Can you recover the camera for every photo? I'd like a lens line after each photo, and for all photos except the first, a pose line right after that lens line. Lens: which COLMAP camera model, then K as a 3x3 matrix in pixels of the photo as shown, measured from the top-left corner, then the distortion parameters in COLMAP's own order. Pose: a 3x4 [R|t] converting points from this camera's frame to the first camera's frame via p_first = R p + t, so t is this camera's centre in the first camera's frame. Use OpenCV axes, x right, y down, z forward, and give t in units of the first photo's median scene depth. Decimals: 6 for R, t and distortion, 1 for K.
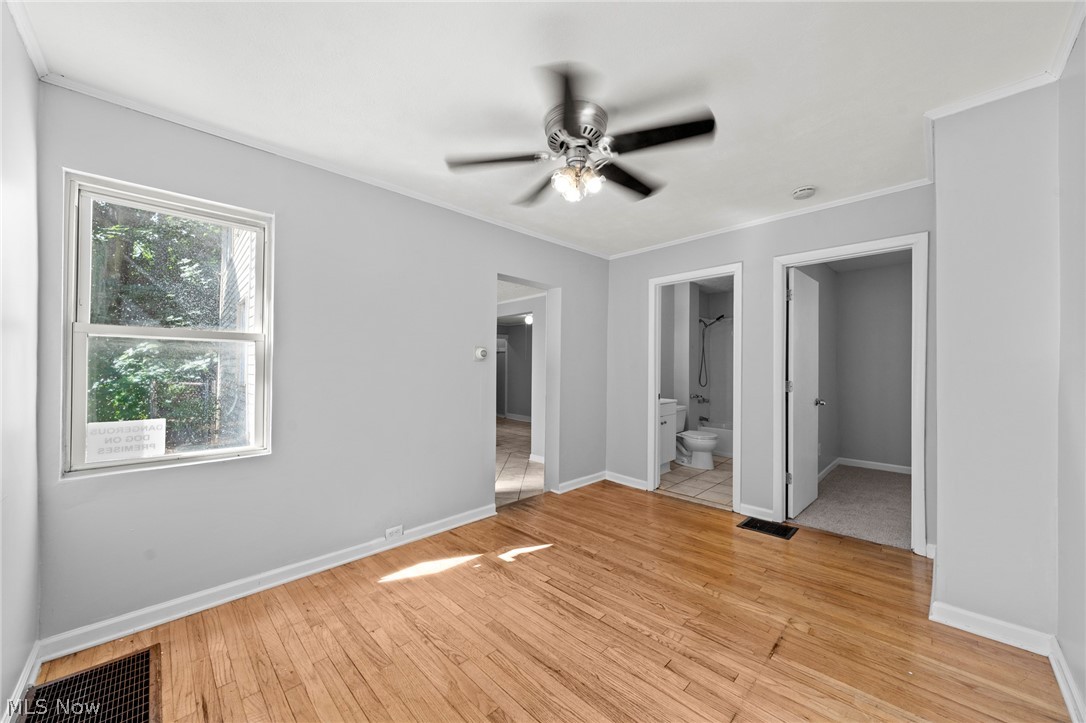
lens RADIAL K [[407.9, 0, 539.9], [0, 407.9, 368.3], [0, 0, 1]] dist [0.000510, 0.000686]
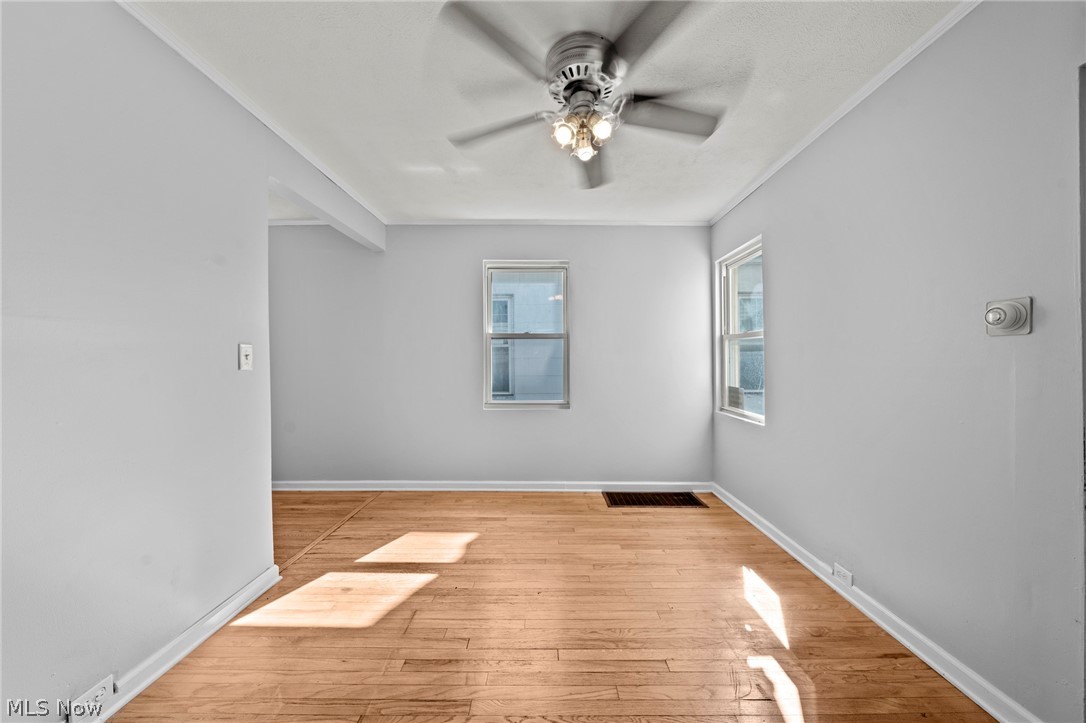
lens RADIAL K [[372.4, 0, 547.6], [0, 372.4, 360.9], [0, 0, 1]] dist [-0.000180, -0.000370]
pose [[-0.695041, -0.000906, -0.718969, 0.717156], [-0.003365, 0.999992, 0.001994, 0.012521], [0.718962, 0.003805, -0.695039, 1.517700]]
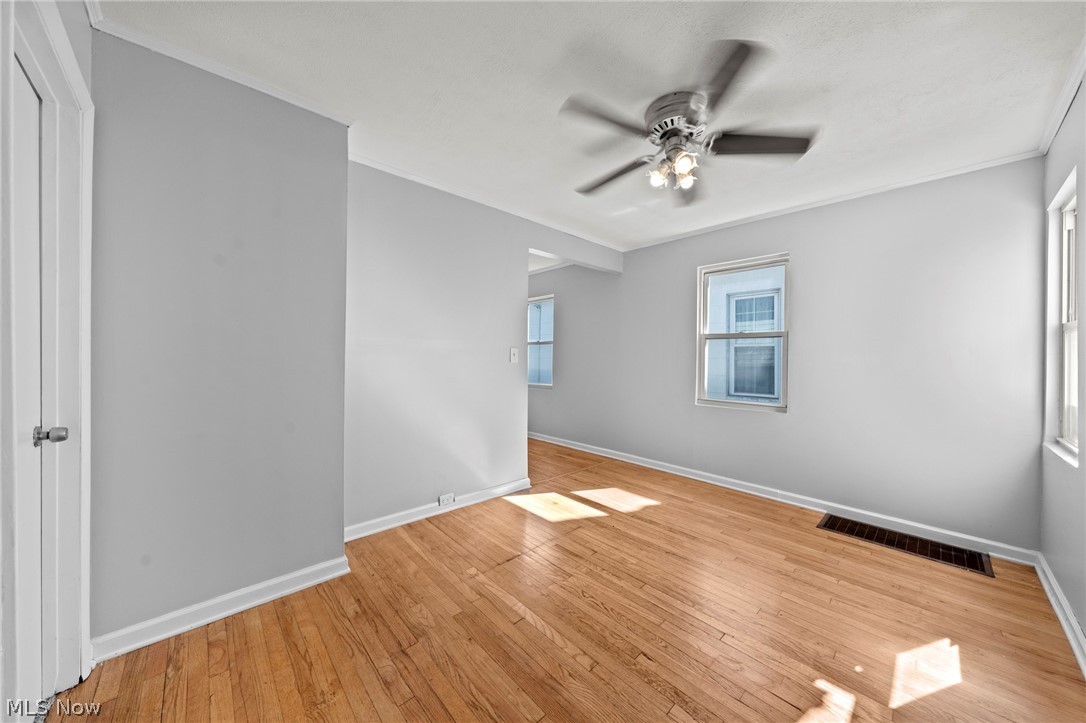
lens RADIAL K [[372.4, 0, 554.3], [0, 372.4, 358.3], [0, 0, 1]] dist [-0.000180, -0.000370]
pose [[-0.999888, -0.014783, 0.002470, 0.394616], [-0.014777, 0.999887, 0.002575, 0.015630], [-0.002508, 0.002538, -0.999994, 1.986411]]
